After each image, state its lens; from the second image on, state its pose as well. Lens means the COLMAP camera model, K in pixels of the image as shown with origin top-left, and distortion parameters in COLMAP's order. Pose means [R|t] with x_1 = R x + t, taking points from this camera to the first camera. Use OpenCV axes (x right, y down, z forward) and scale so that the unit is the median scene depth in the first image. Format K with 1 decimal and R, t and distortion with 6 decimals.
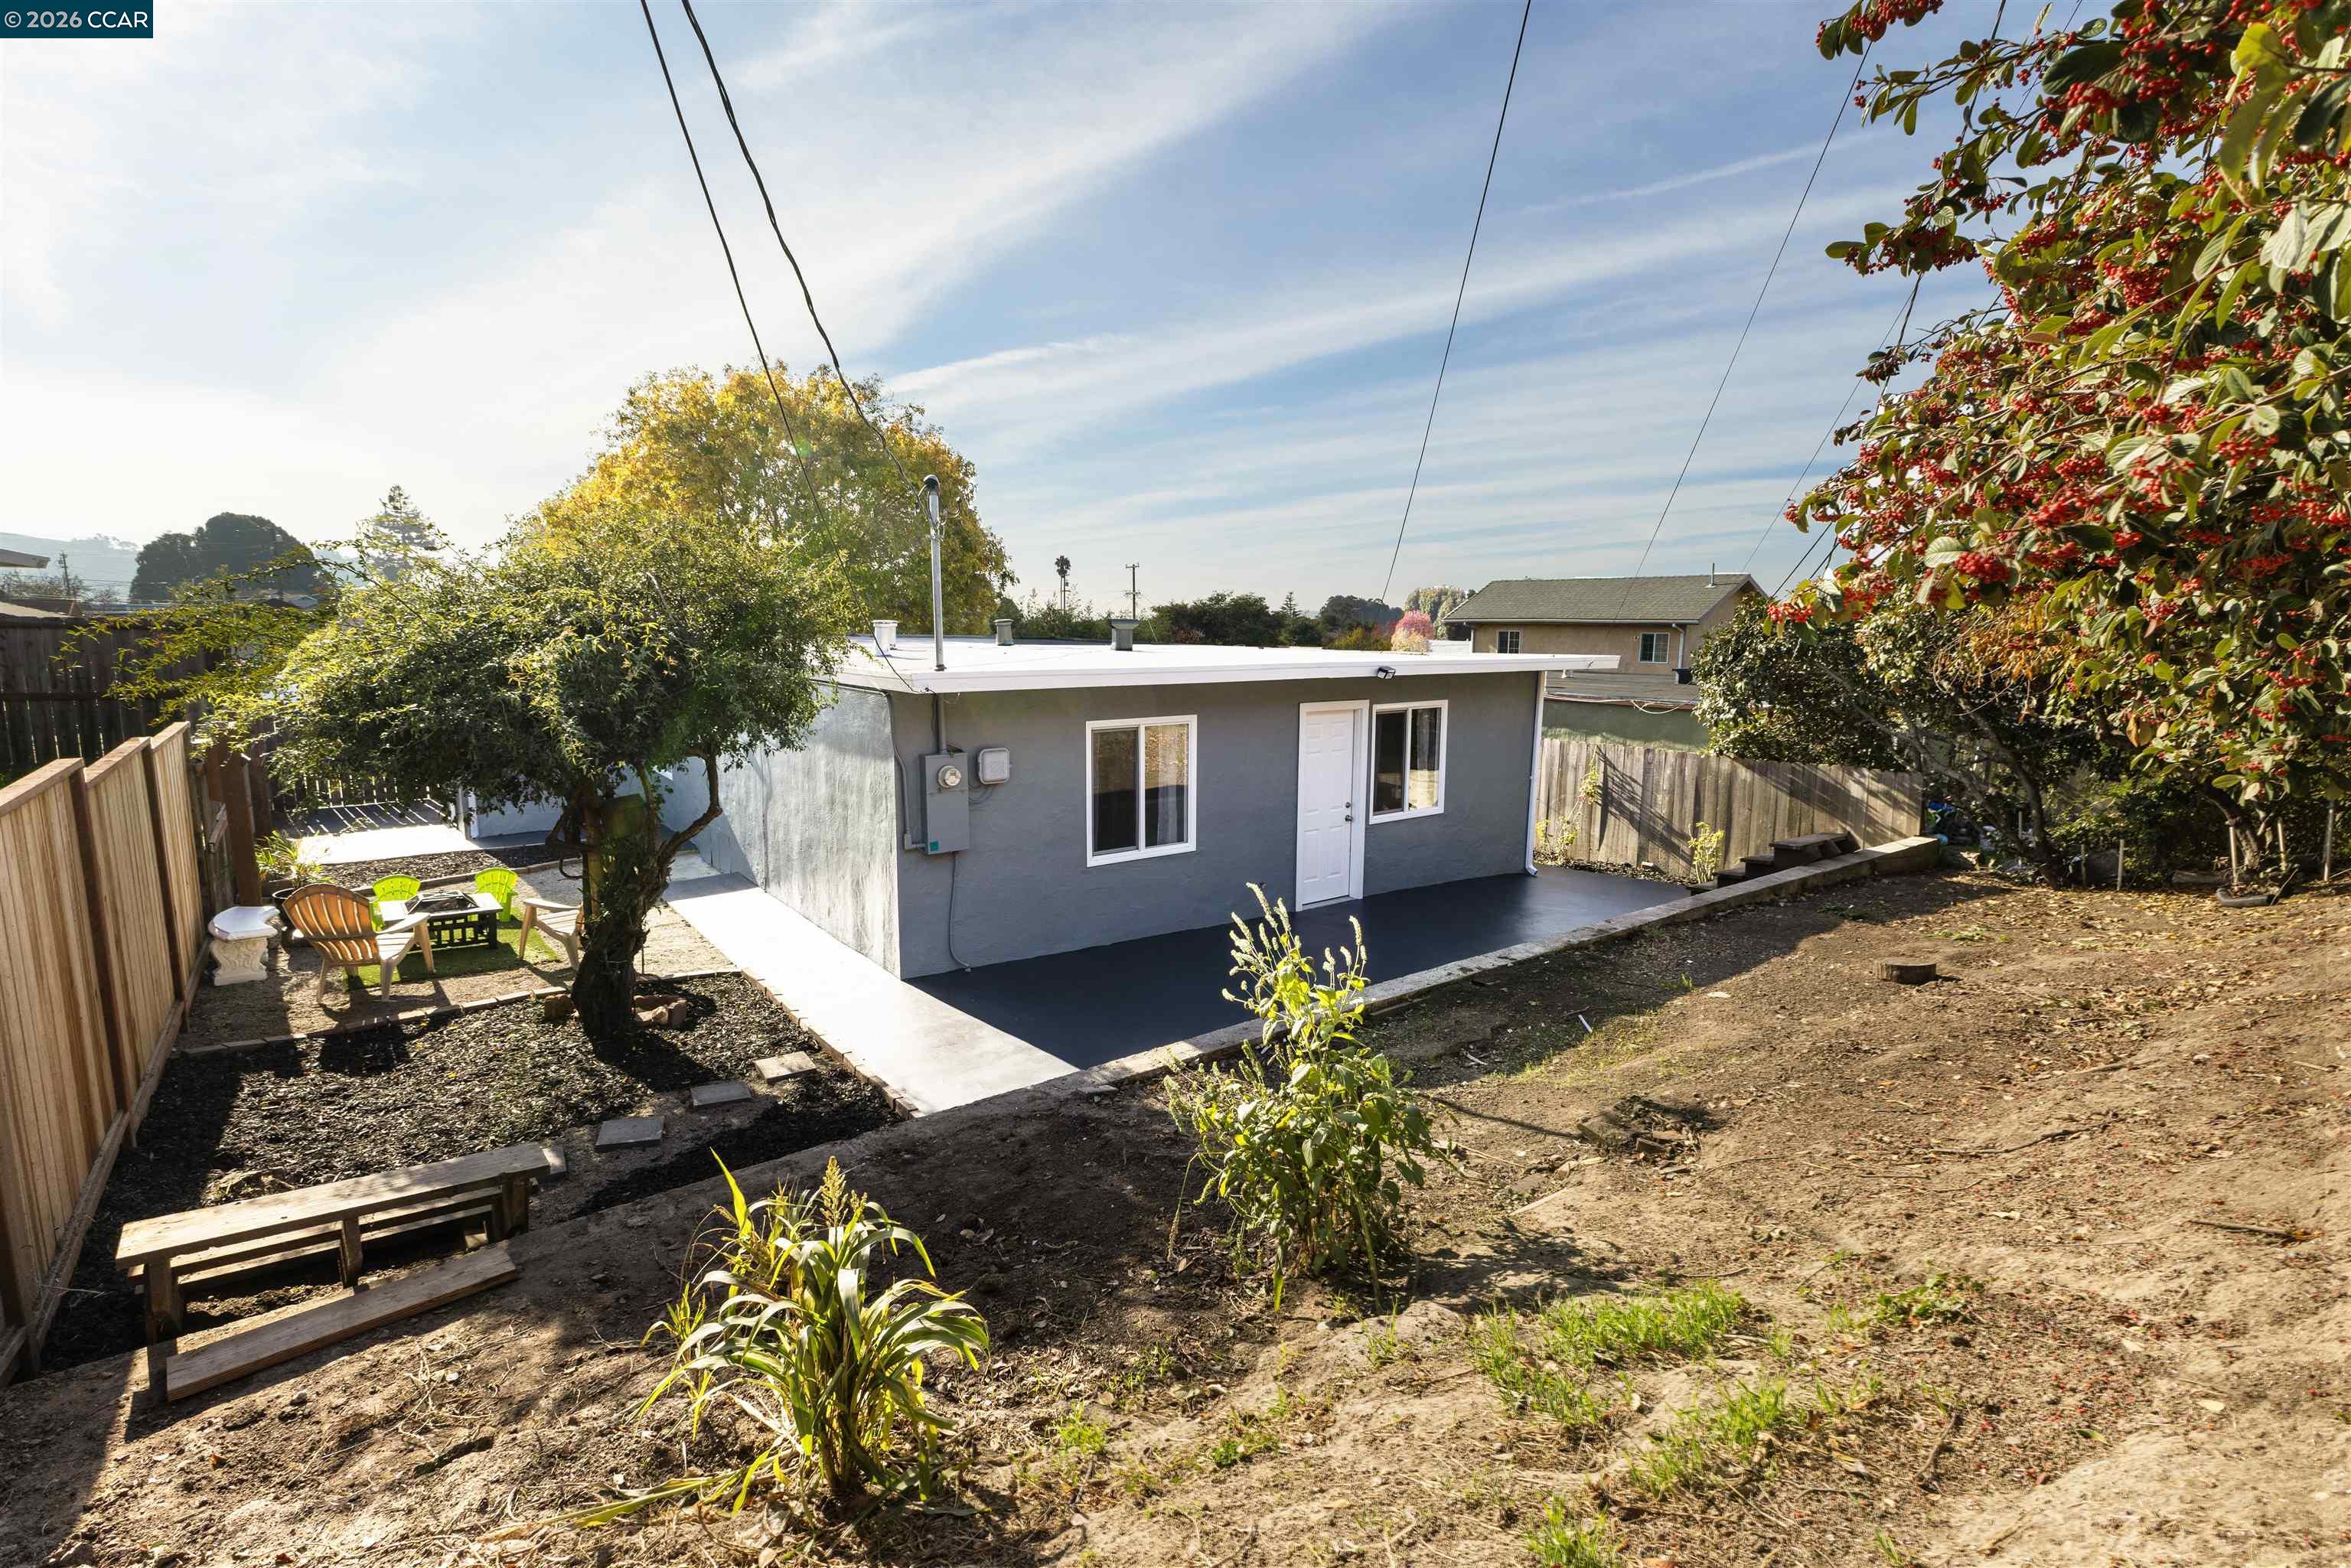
lens RADIAL K [[1081.6, 0, 1175.5], [0, 1081.6, 784.0], [0, 0, 1]] dist [0.000233, 0.000010]
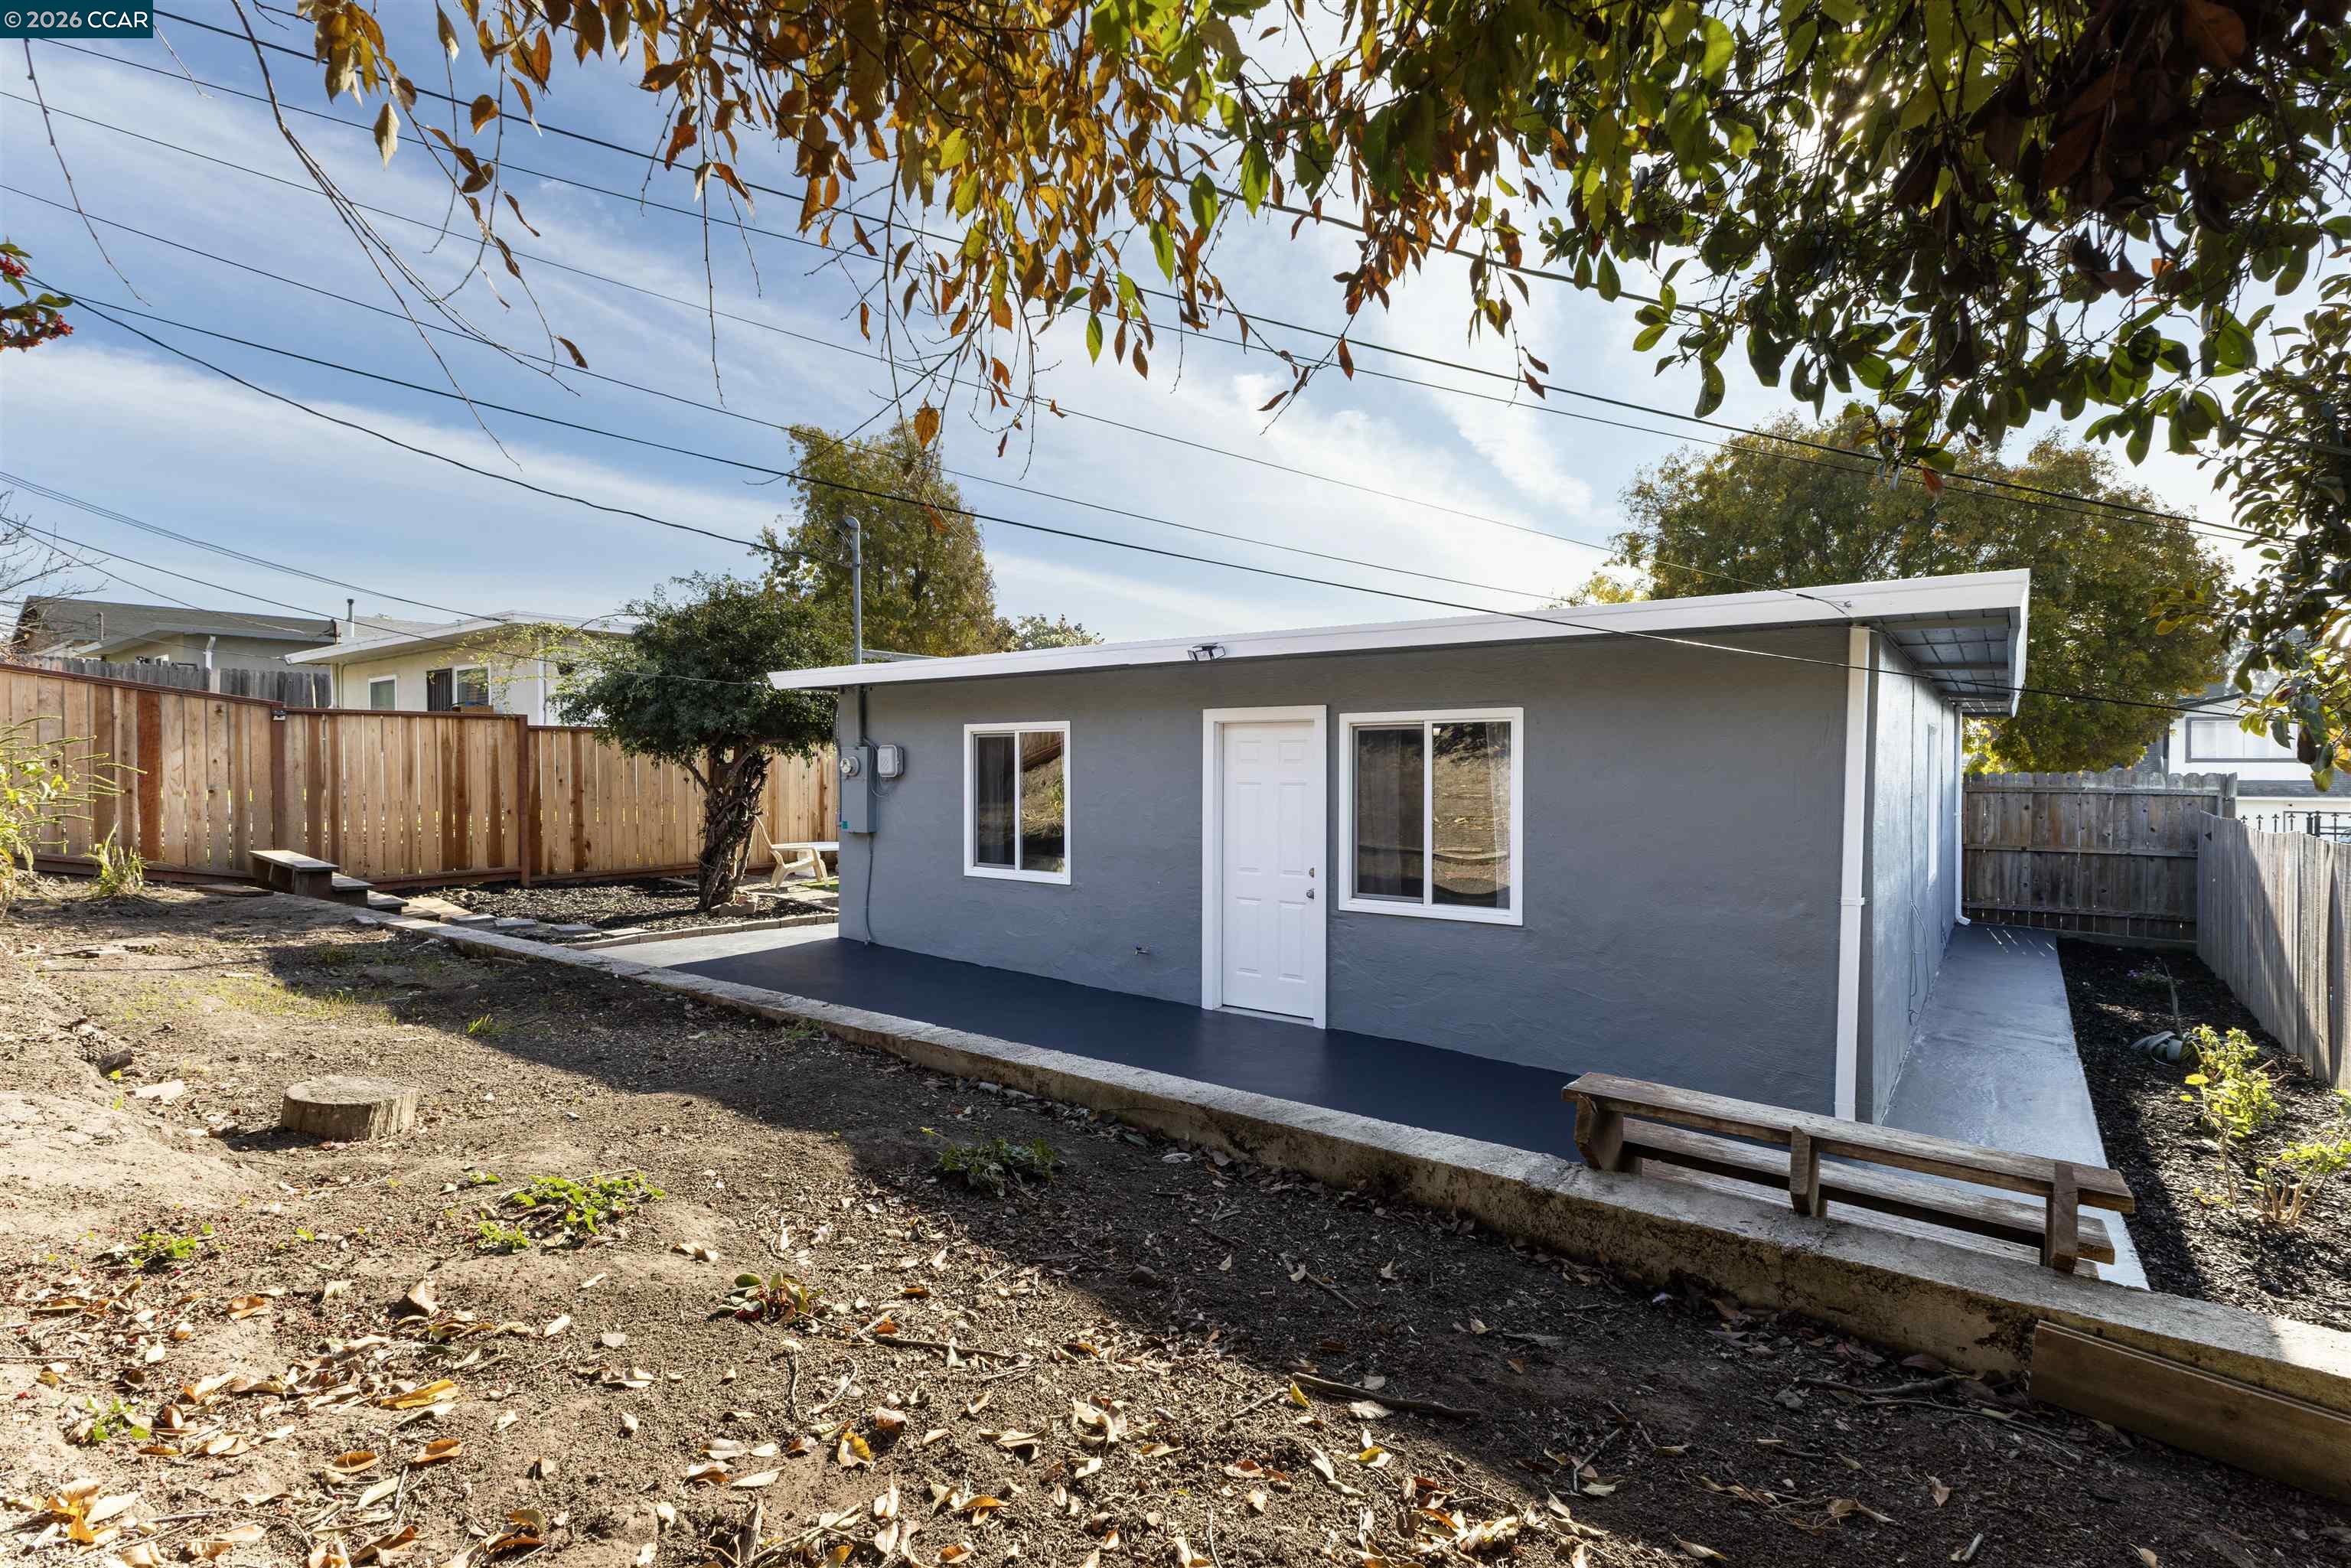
lens RADIAL K [[1081.6, 0, 1175.5], [0, 1081.6, 784.0], [0, 0, 1]] dist [0.000233, 0.000010]
pose [[0.301340, 0.020497, -0.953296, 0.727023], [-0.138345, 0.990130, -0.022442, -0.006679], [0.943427, 0.138646, 0.301201, 0.715260]]
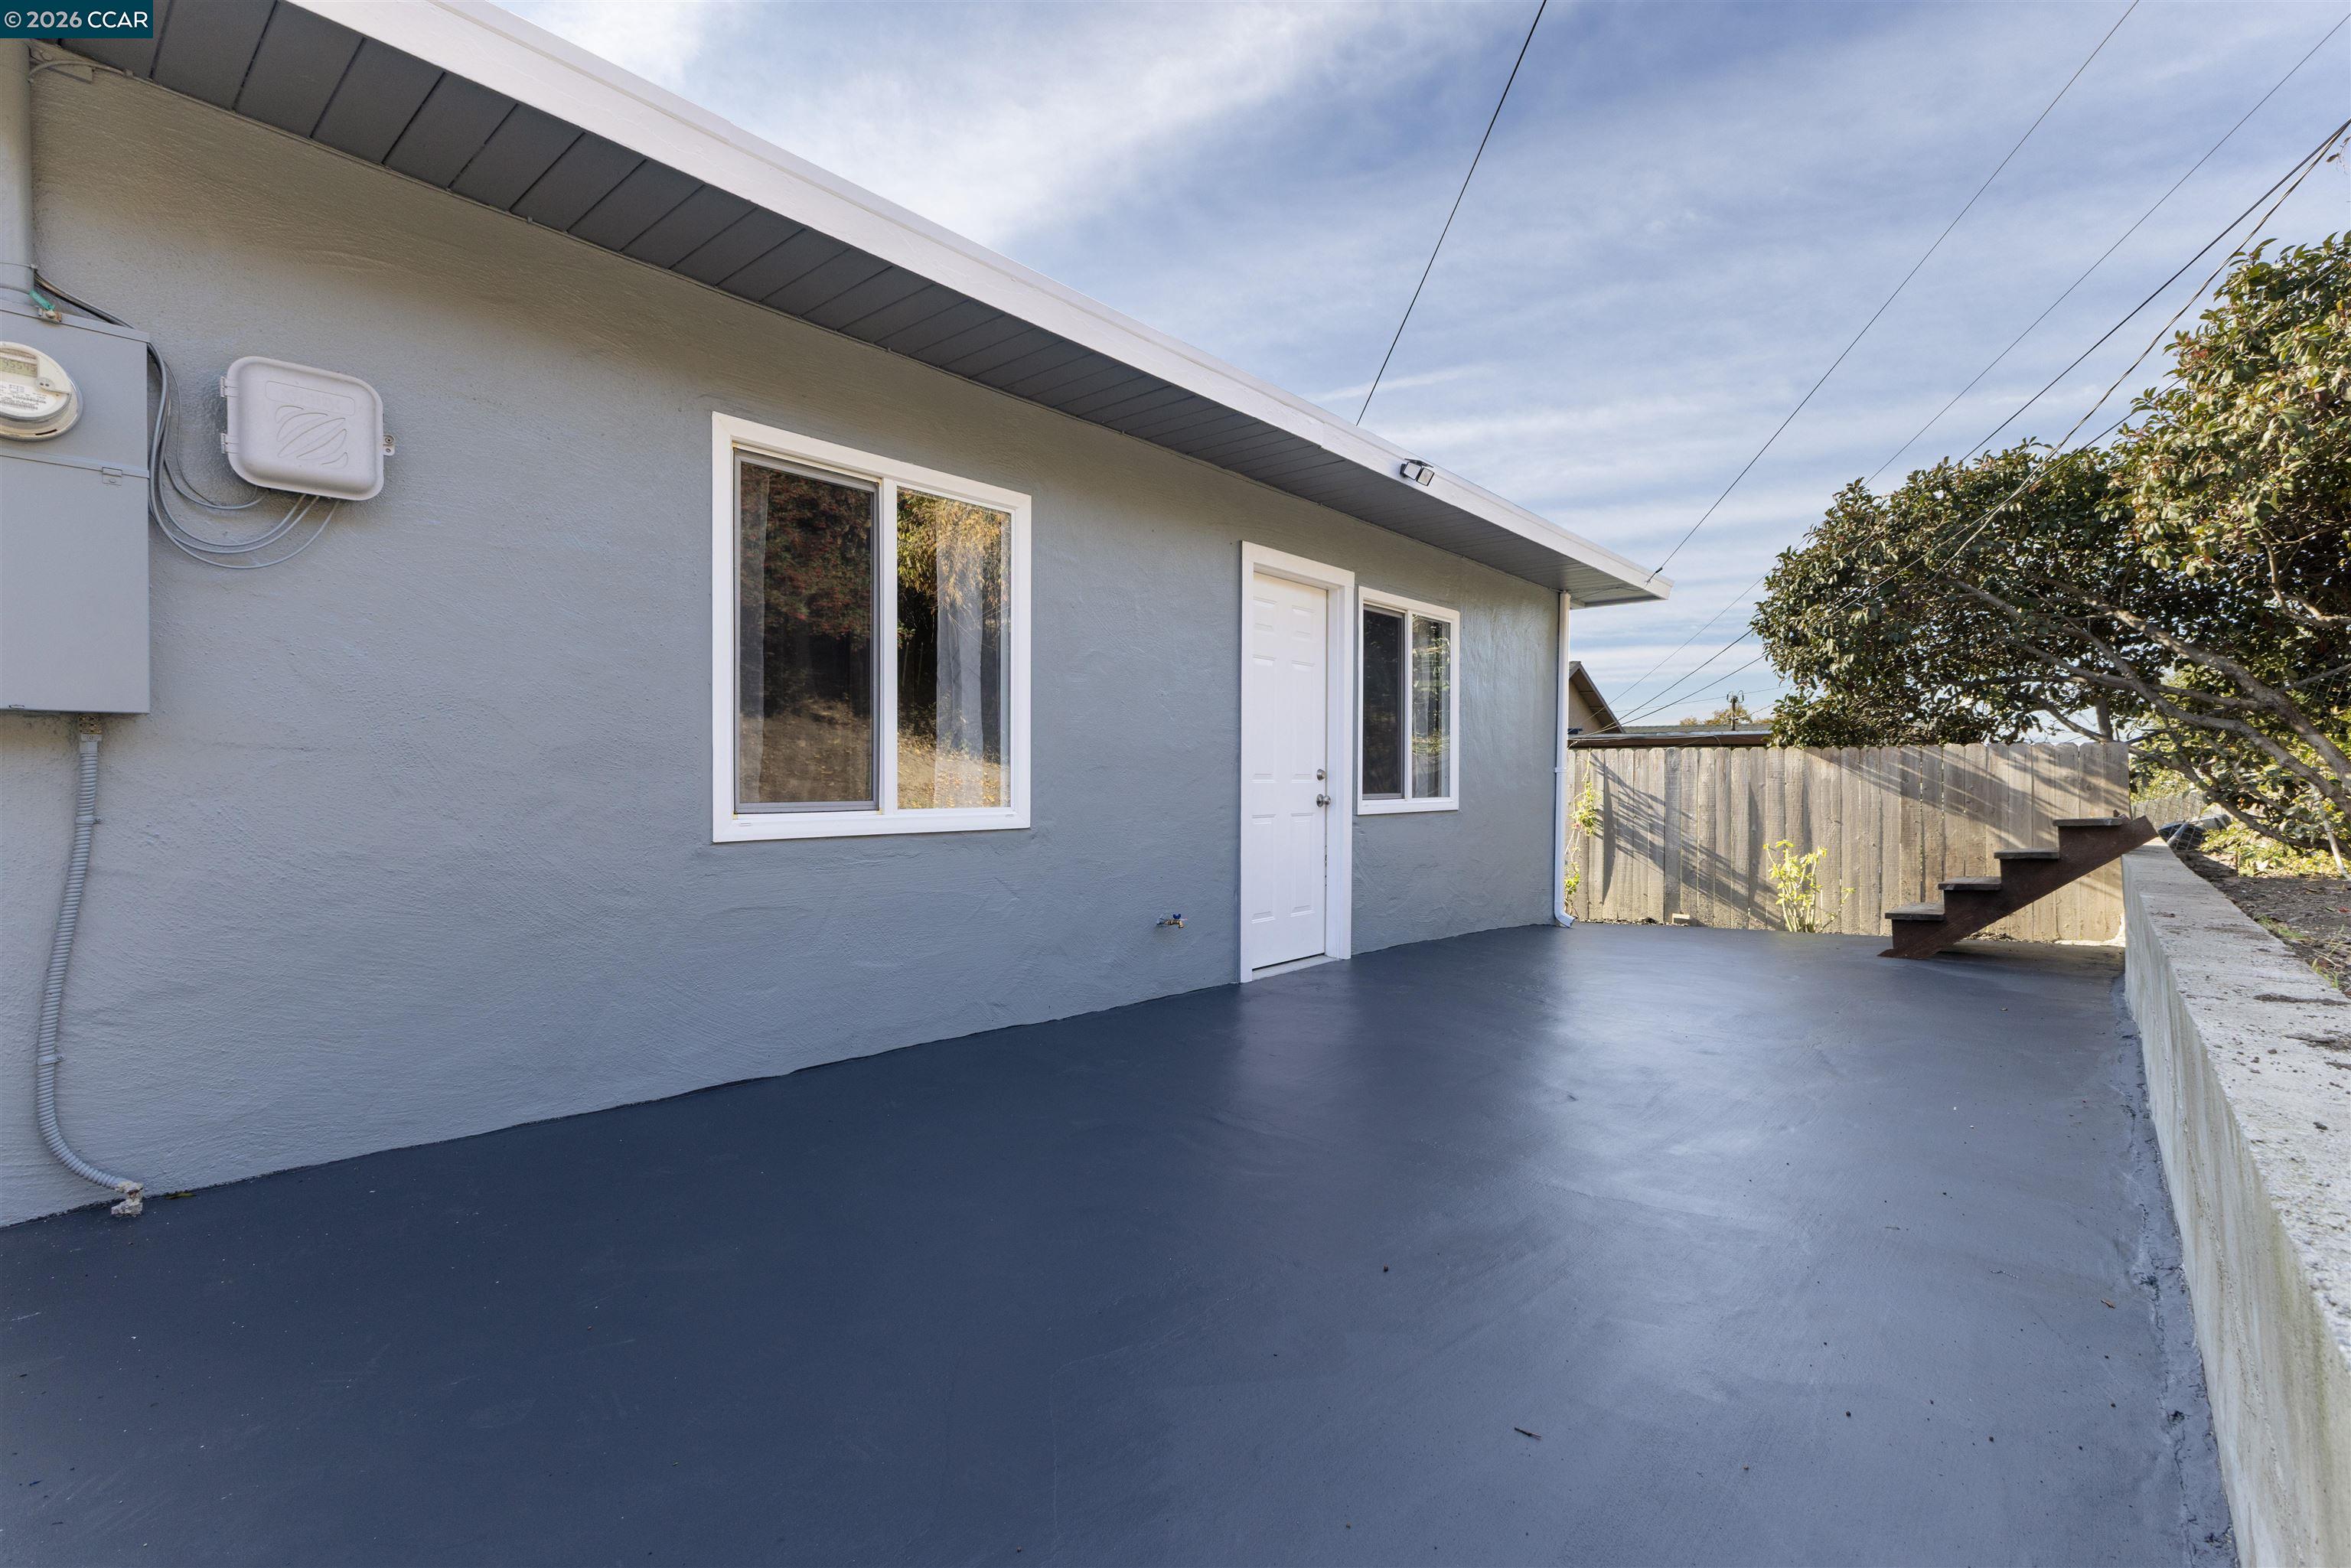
lens RADIAL K [[1042.7, 0, 1230.1], [0, 1042.7, 789.0], [0, 0, 1]] dist [-0.000422, 0.000090]
pose [[0.968794, 0.001382, 0.247864, -0.005110], [0.032639, 0.990566, -0.133095, 0.089349], [-0.245710, 0.137032, 0.959609, 0.526726]]
